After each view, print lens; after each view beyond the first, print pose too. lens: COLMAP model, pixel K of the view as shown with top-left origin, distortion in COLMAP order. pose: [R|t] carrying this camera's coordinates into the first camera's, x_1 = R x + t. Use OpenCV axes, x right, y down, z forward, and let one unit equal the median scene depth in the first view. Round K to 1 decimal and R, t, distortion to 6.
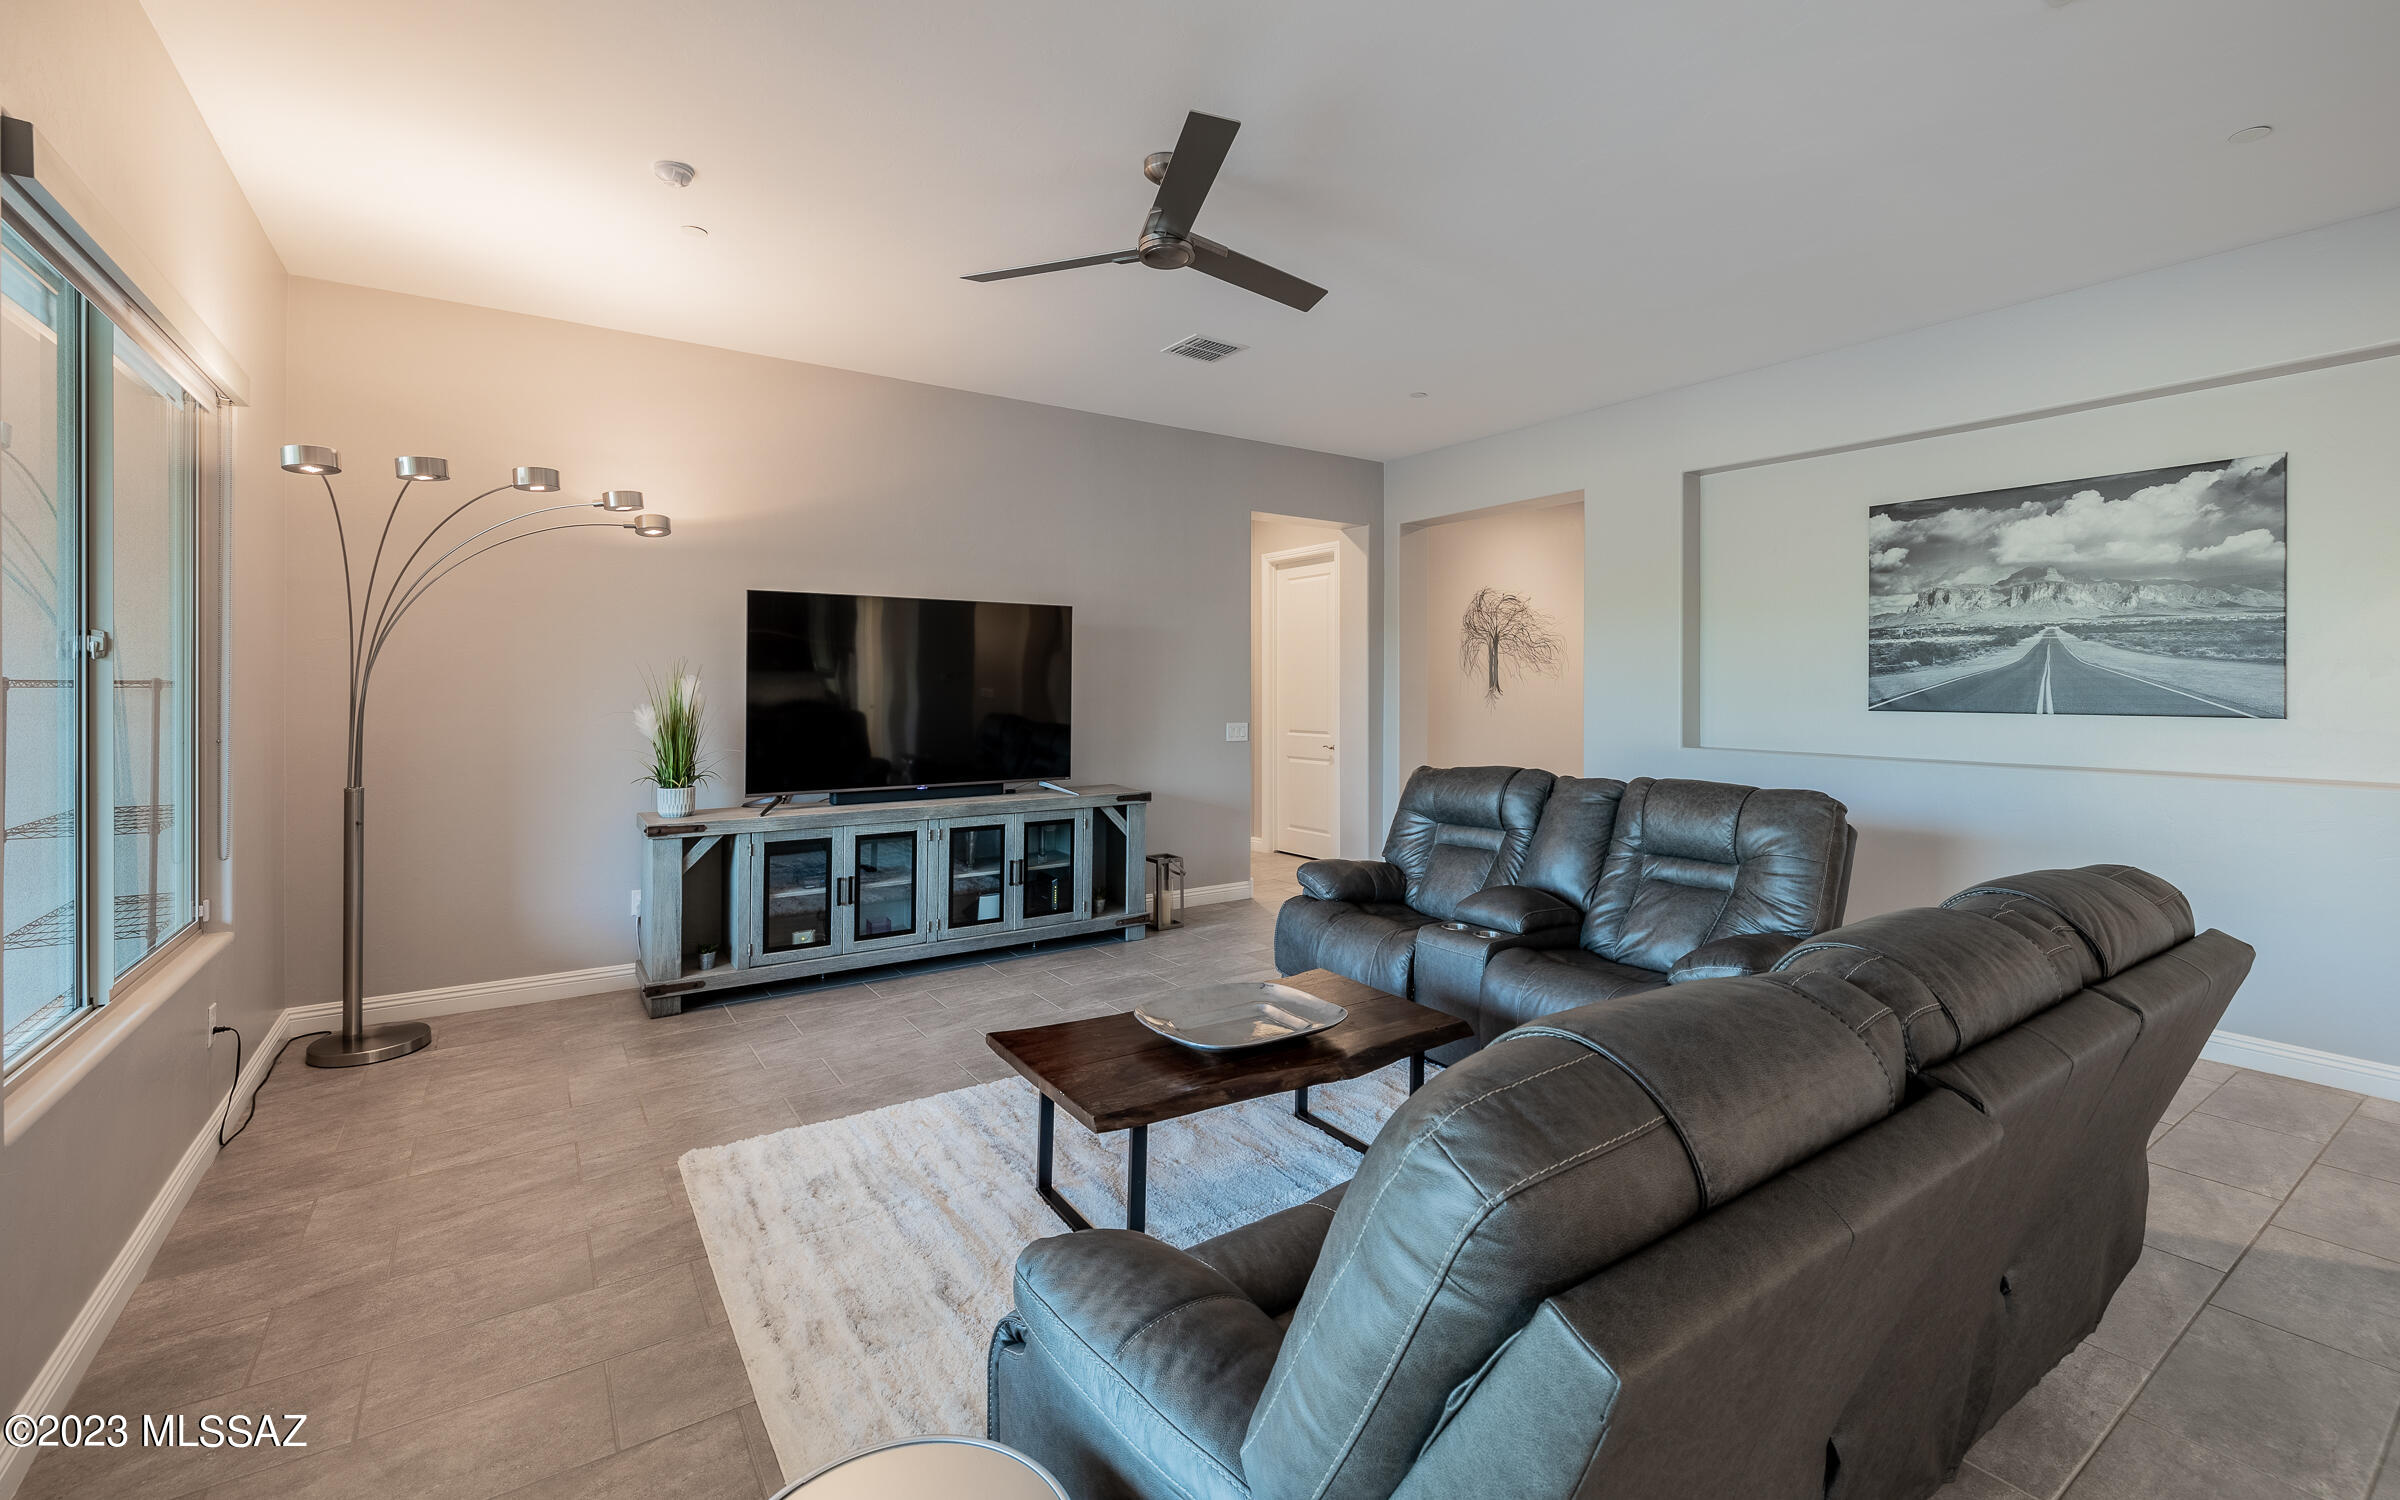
lens RADIAL K [[1023.7, 0, 1196.9], [0, 1023.7, 692.8], [0, 0, 1]] dist [-0.002512, 0.000165]
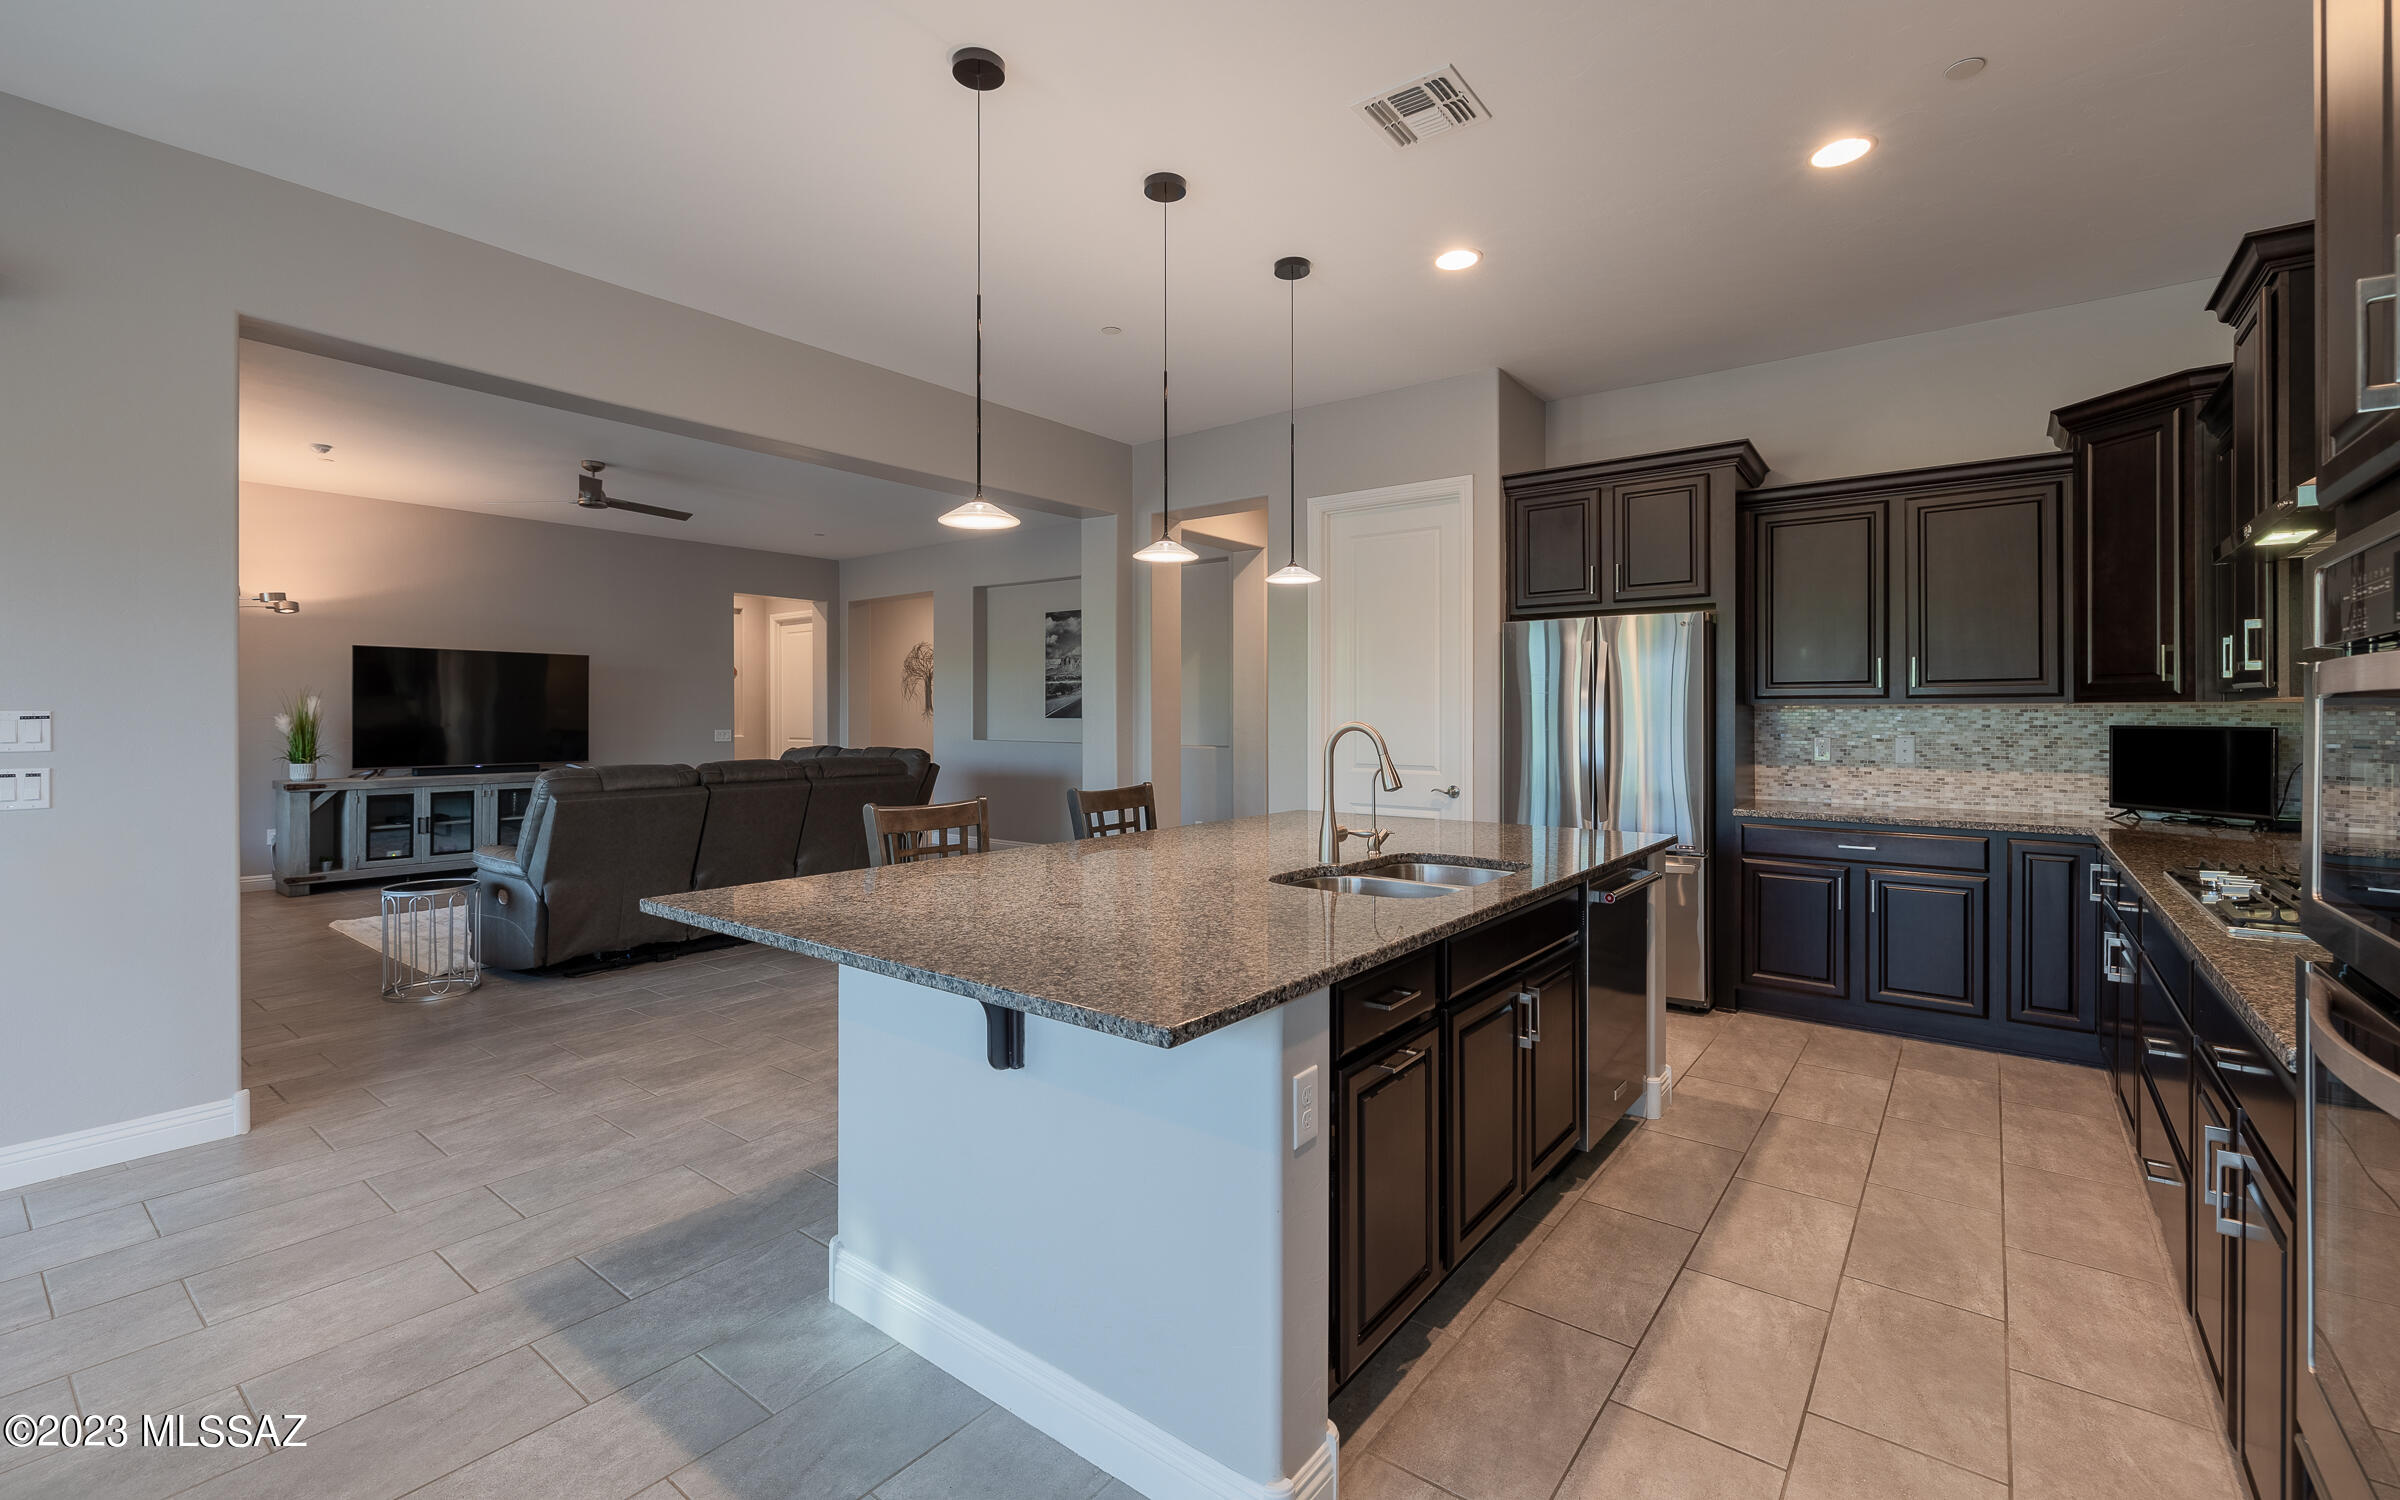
lens RADIAL K [[1023.7, 0, 1193.4], [0, 1023.7, 728.5], [0, 0, 1]] dist [-0.002512, 0.000165]
pose [[0.952484, -0.003944, 0.304563, 0.348772], [0.001713, 0.999970, 0.007593, 0.024075], [-0.304584, -0.006710, 0.952462, -0.979640]]
